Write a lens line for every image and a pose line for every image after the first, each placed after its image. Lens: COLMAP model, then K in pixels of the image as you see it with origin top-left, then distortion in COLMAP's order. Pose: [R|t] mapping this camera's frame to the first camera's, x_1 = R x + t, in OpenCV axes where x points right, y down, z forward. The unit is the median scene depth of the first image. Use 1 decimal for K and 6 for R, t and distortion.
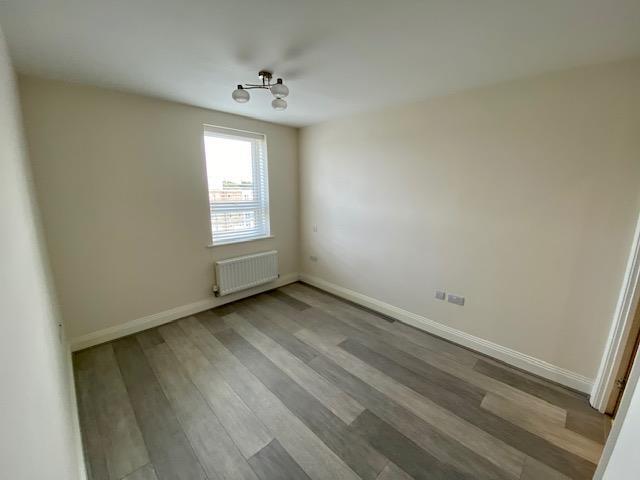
lens RADIAL K [[259.6, 0, 320.0], [0, 259.6, 240.0], [0, 0, 1]] dist [0.000811, -0.022178]
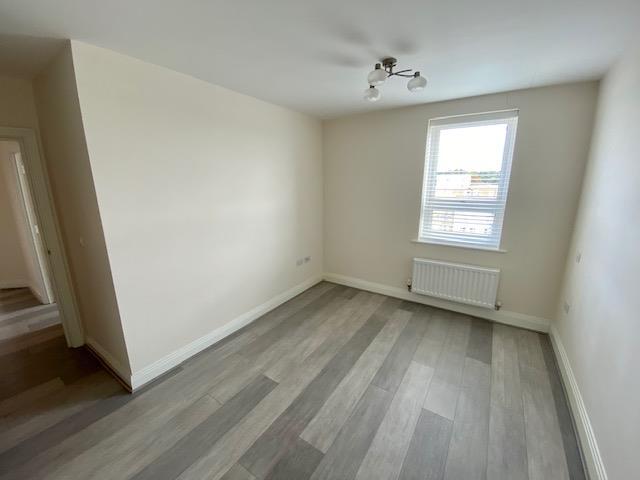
lens RADIAL K [[259.6, 0, 320.0], [0, 259.6, 240.0], [0, 0, 1]] dist [0.000811, -0.022178]
pose [[0.188755, 0.211410, -0.958998, 0.512078], [-0.190225, 0.965927, 0.175497, -0.092916], [0.963424, 0.149300, 0.222539, 0.441050]]
